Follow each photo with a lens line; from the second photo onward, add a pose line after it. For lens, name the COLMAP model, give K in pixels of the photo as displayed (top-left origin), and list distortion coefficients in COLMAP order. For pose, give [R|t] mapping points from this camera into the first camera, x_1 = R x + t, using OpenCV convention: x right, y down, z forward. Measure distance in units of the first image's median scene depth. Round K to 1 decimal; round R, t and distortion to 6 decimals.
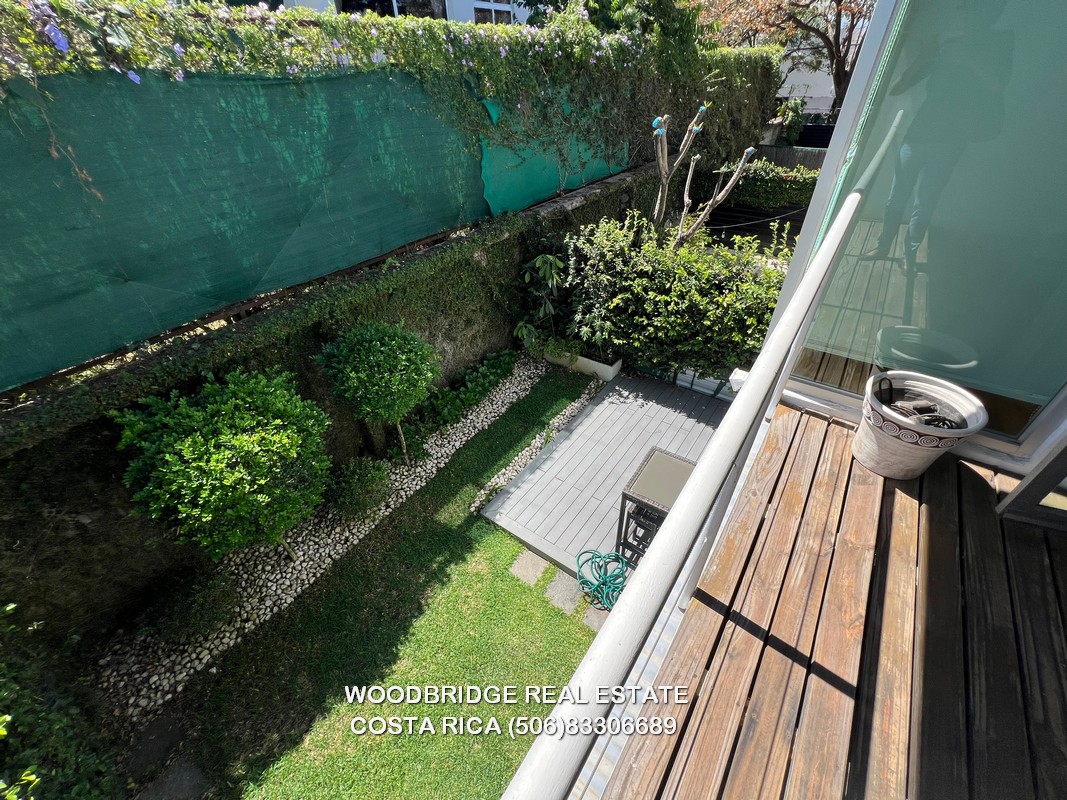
lens RADIAL K [[429.7, 0, 534.5], [0, 429.7, 397.0], [0, 0, 1]] dist [0.002299, -0.000267]
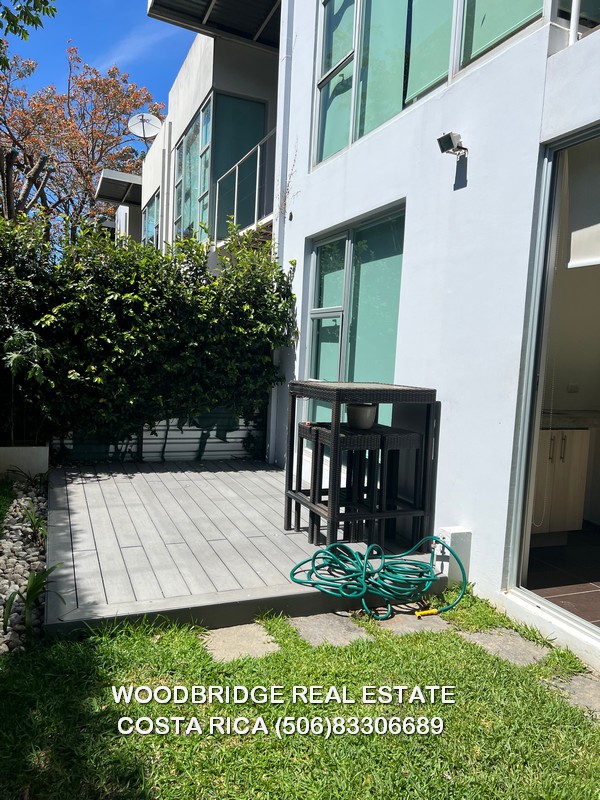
lens RADIAL K [[592.6, 0, 299.9], [0, 592.6, 398.8], [0, 0, 1]] dist [-0.000210, 0.000089]
pose [[0.517219, -0.000446, 0.855853, -0.420401], [0.459894, 0.843503, -0.277489, 0.329337], [-0.721790, 0.537125, 0.436481, 0.485279]]
